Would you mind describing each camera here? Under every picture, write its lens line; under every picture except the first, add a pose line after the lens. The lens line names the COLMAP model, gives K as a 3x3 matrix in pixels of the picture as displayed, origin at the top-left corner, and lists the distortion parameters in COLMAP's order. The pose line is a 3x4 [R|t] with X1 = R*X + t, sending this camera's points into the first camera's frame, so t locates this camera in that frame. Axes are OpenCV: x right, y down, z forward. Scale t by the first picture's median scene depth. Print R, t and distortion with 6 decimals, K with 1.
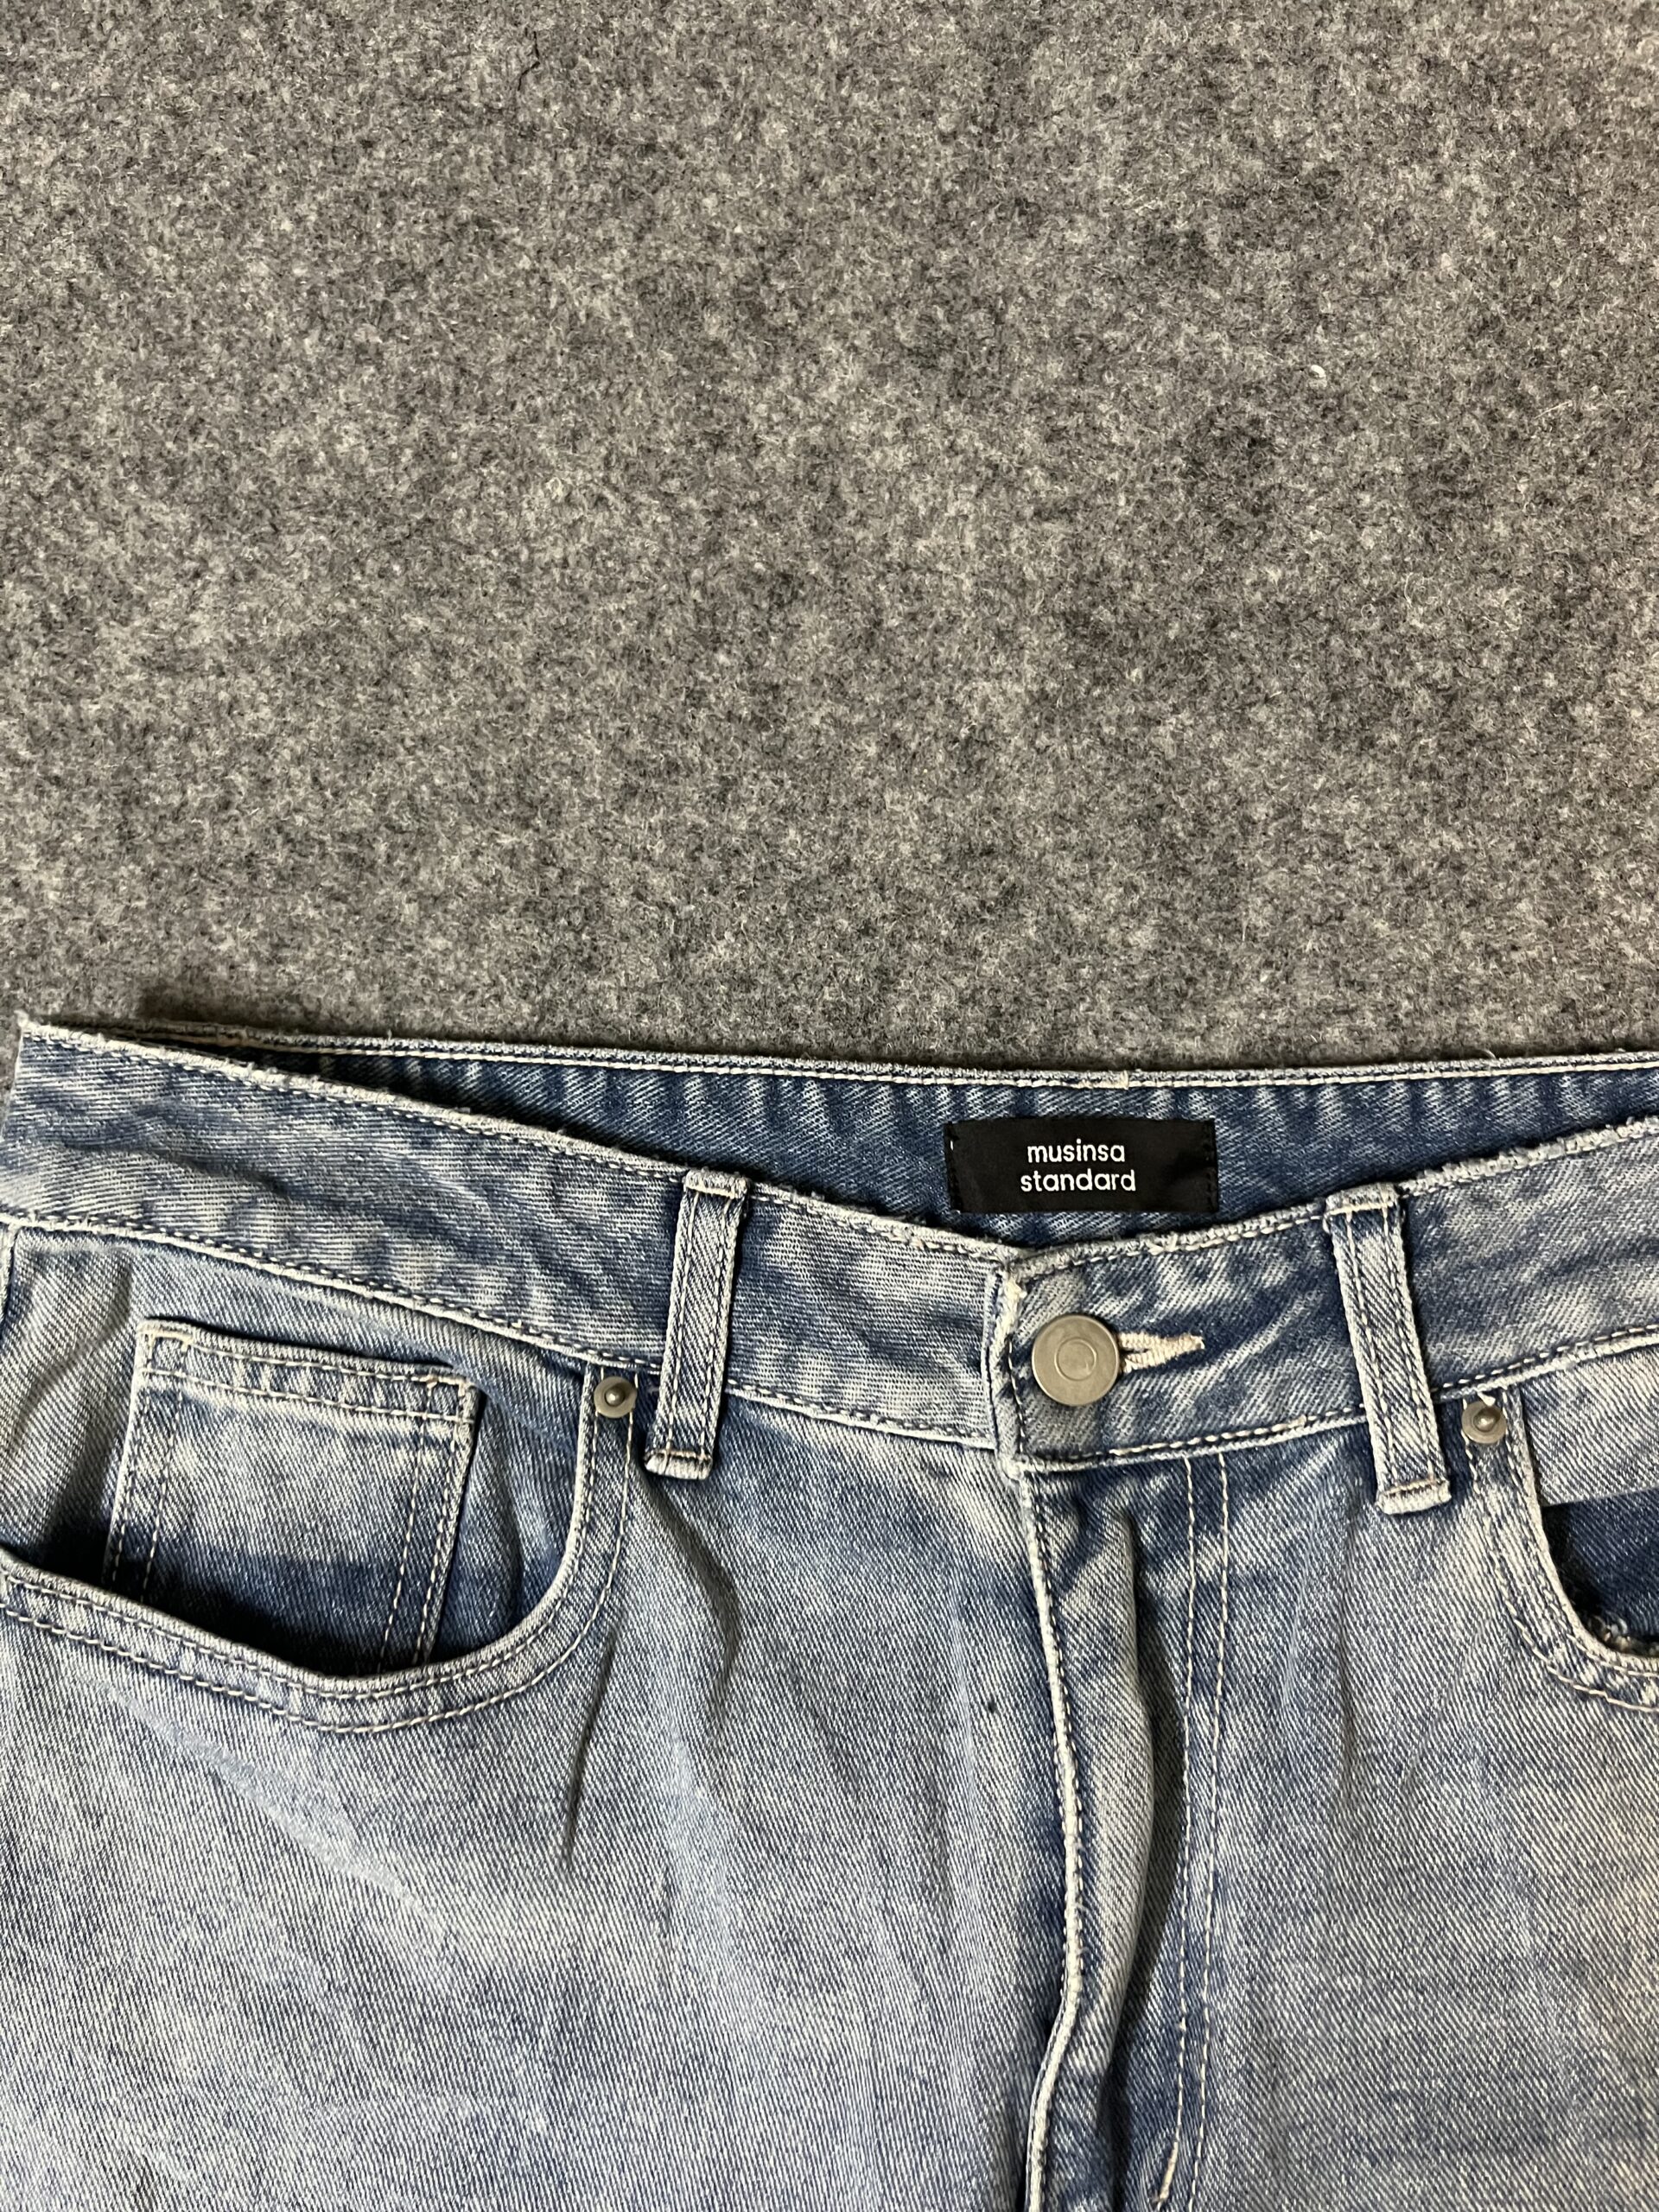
lens RADIAL K [[1830.7, 0, 830.5], [0, 1830.7, 1099.7], [0, 0, 1]] dist [0.012540, -0.022494]
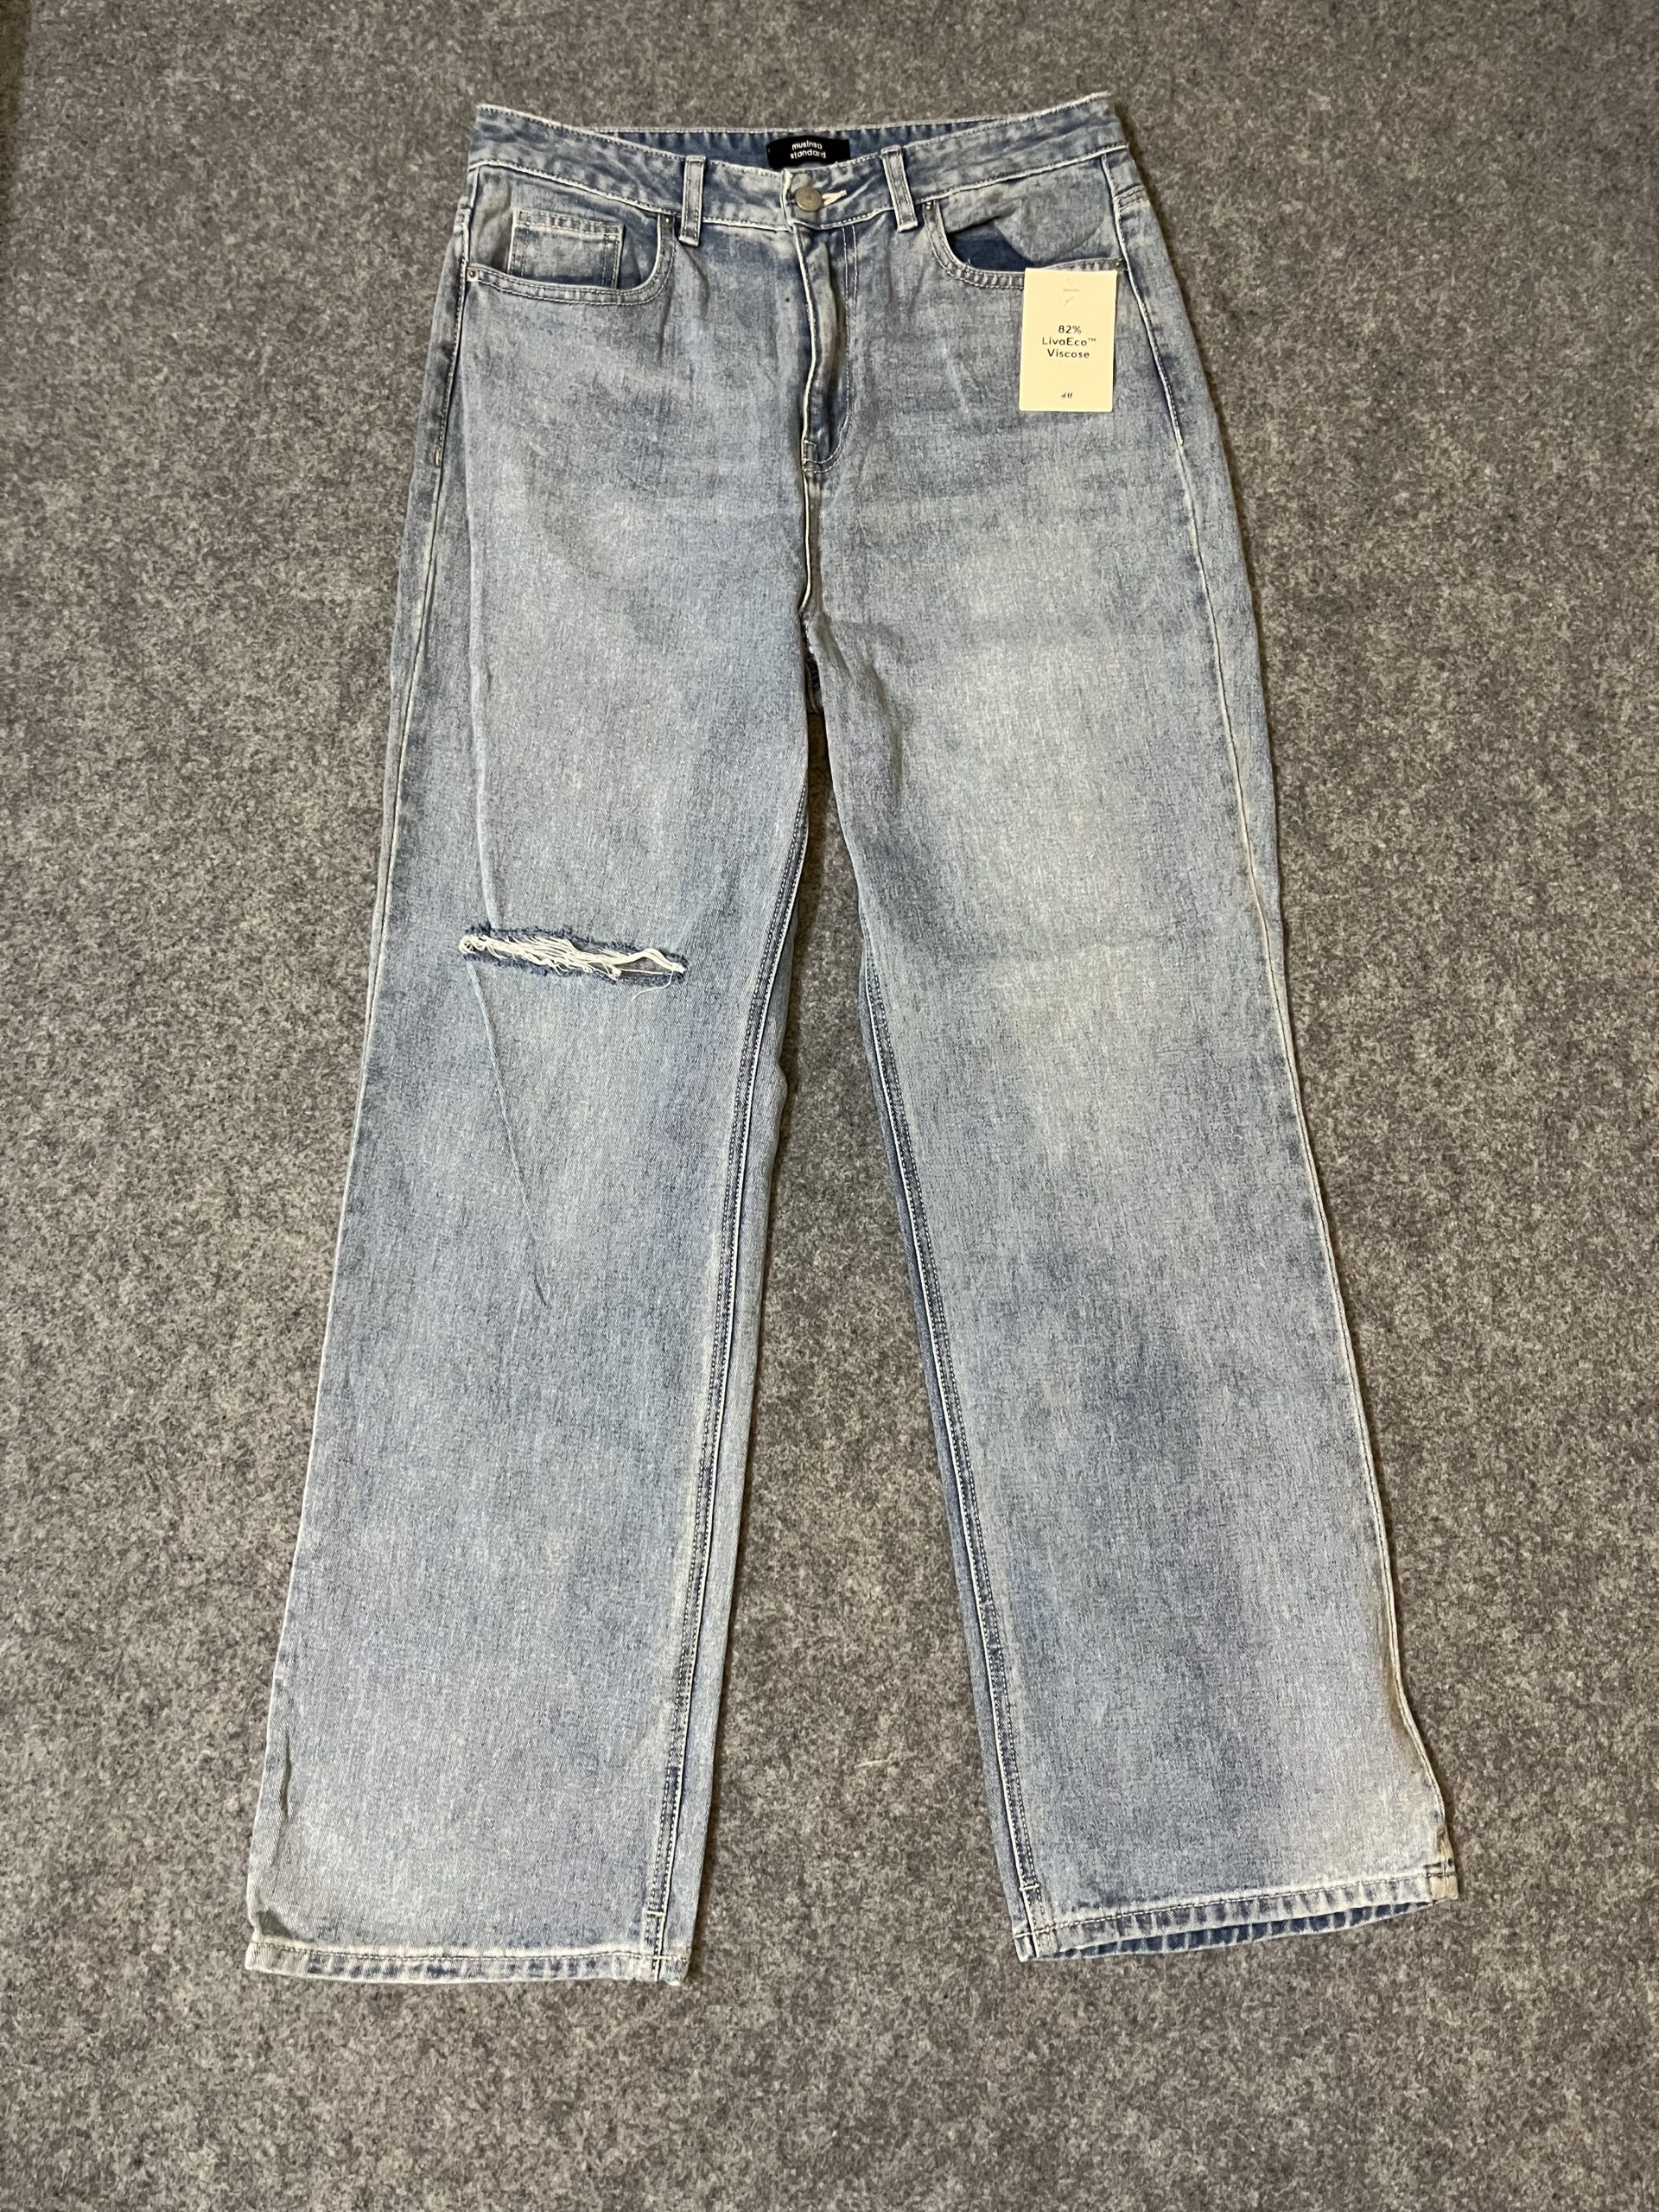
lens RADIAL K [[1756.5, 0, 827.6], [0, 1756.5, 1114.5], [0, 0, 1]] dist [0.050805, -0.087367]
pose [[0.995417, -0.039840, 0.086932, -0.163558], [0.043882, 0.998019, -0.045090, 1.798449], [-0.084963, 0.048698, 0.995193, -1.954965]]
